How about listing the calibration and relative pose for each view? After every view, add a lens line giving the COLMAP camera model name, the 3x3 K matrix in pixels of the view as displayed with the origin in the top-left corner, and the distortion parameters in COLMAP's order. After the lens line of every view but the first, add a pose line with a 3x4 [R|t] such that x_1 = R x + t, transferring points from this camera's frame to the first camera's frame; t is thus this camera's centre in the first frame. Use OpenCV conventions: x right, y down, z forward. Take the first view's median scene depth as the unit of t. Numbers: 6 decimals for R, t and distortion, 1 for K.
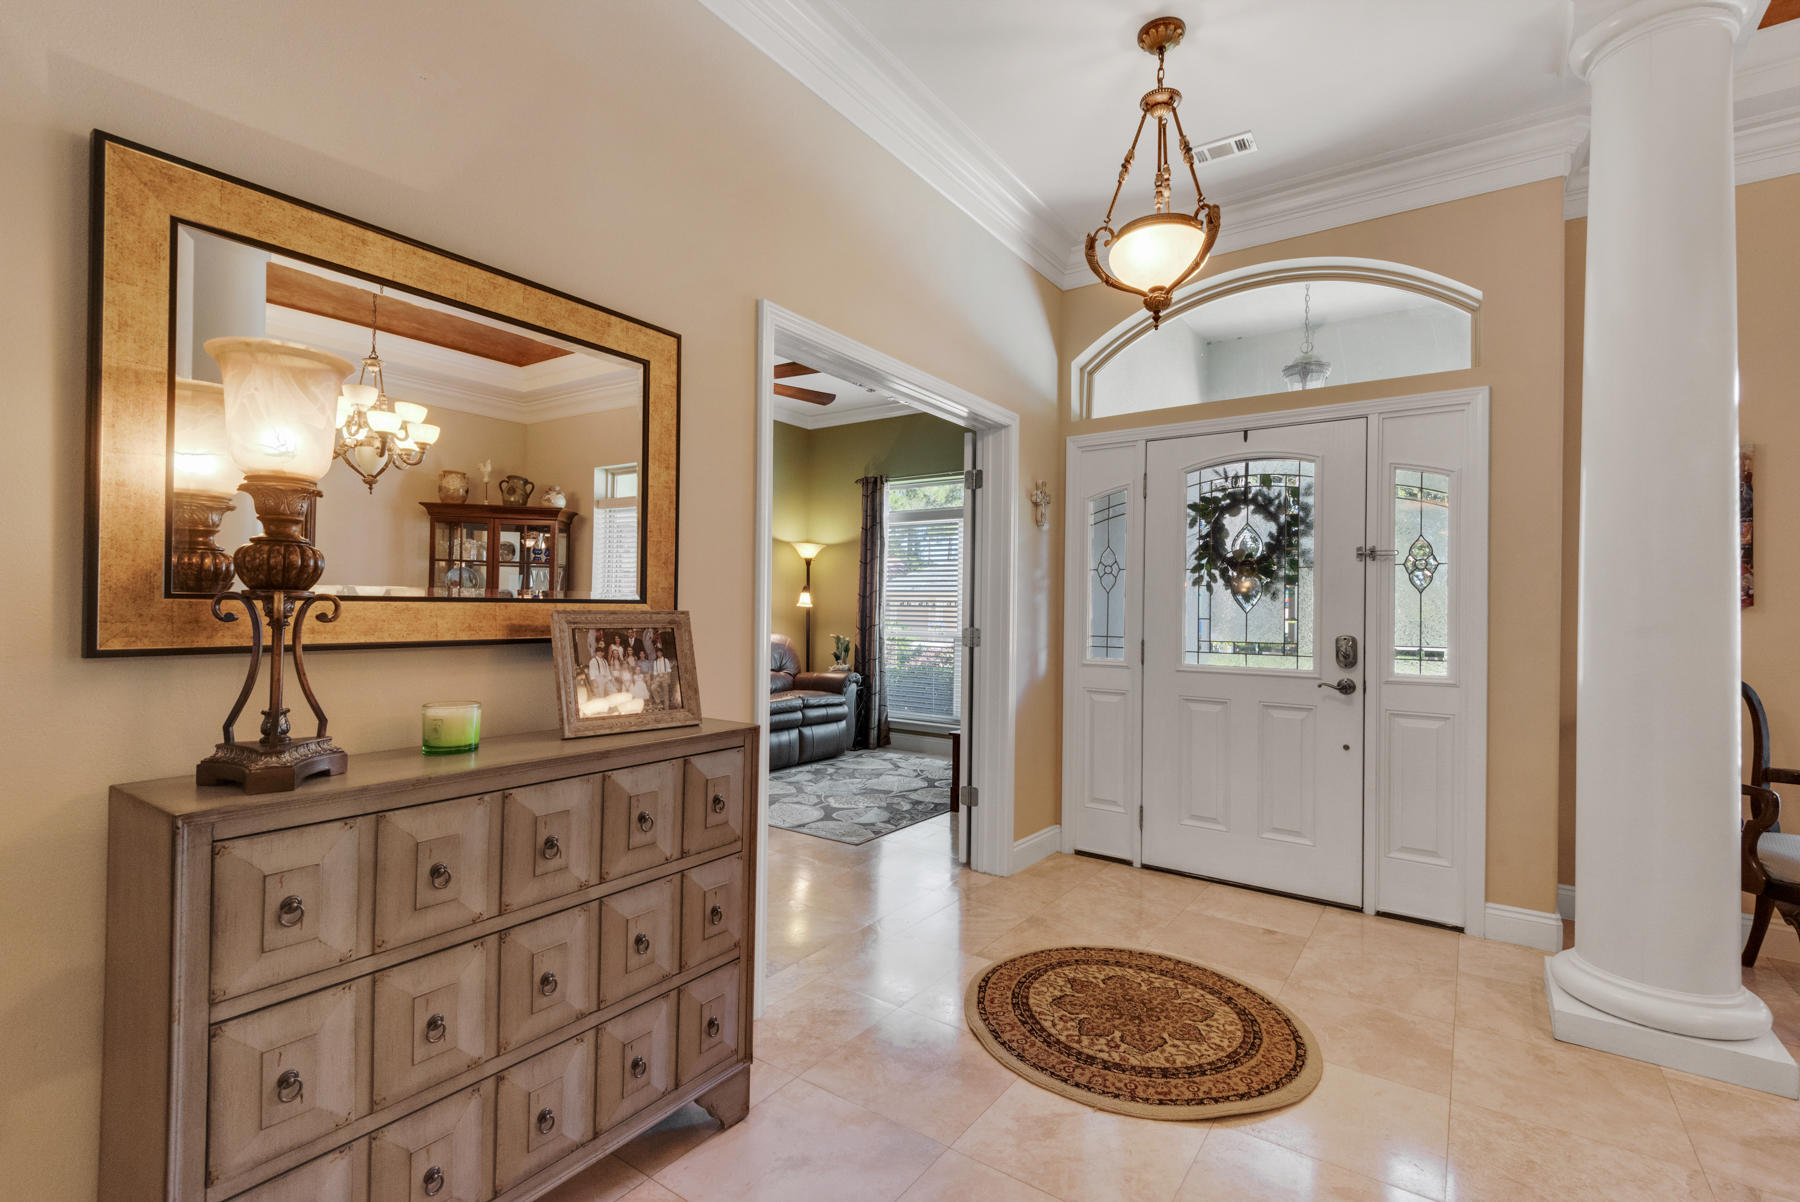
lens RADIAL K [[813.2, 0, 906.1], [0, 813.2, 601.8], [0, 0, 1]] dist [0.028995, -0.016023]
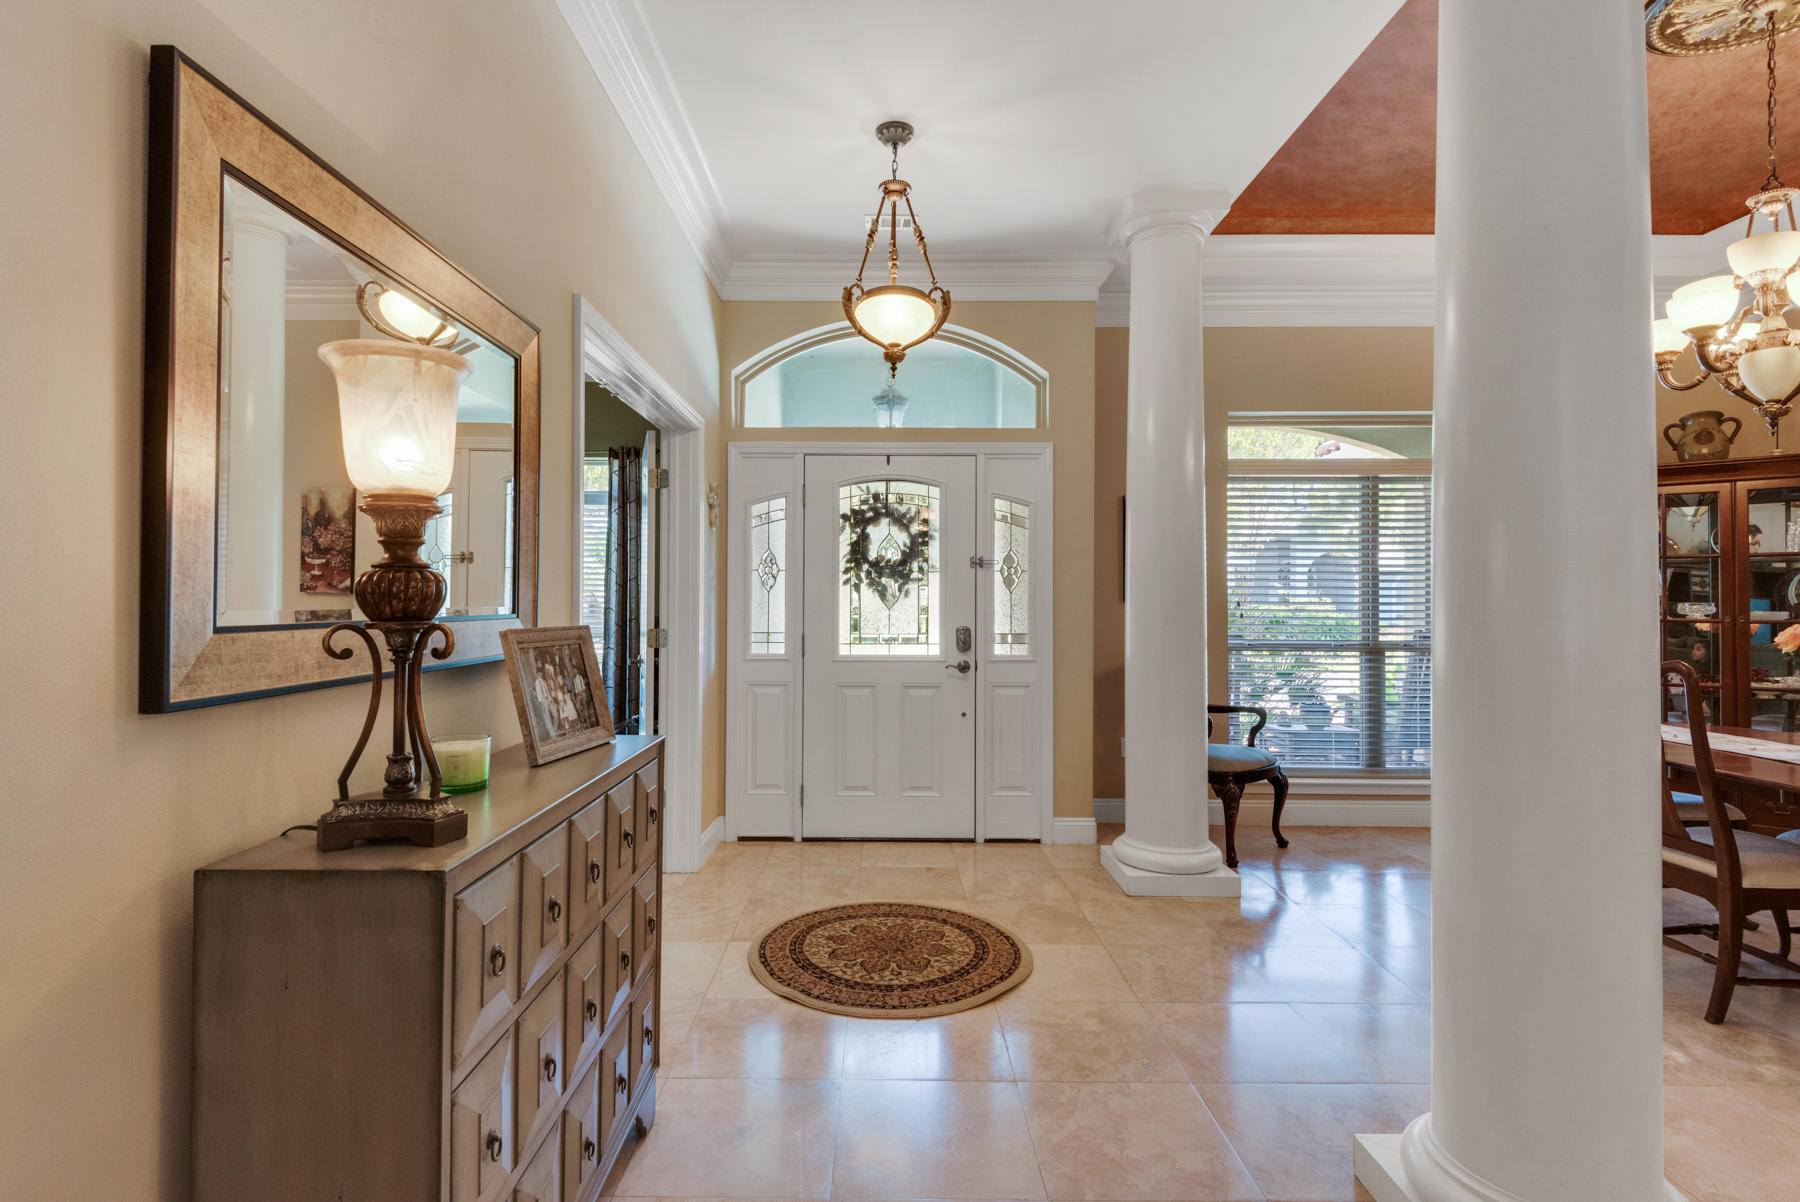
lens RADIAL K [[864.9, 0, 886.4], [0, 864.9, 588.4], [0, 0, 1]] dist [0.045168, -0.033772]
pose [[0.820203, -0.002386, 0.572068, -0.398418], [0.002866, 0.999996, 0.000061, -0.021896], [-0.572066, 0.001590, 0.820206, -0.037283]]
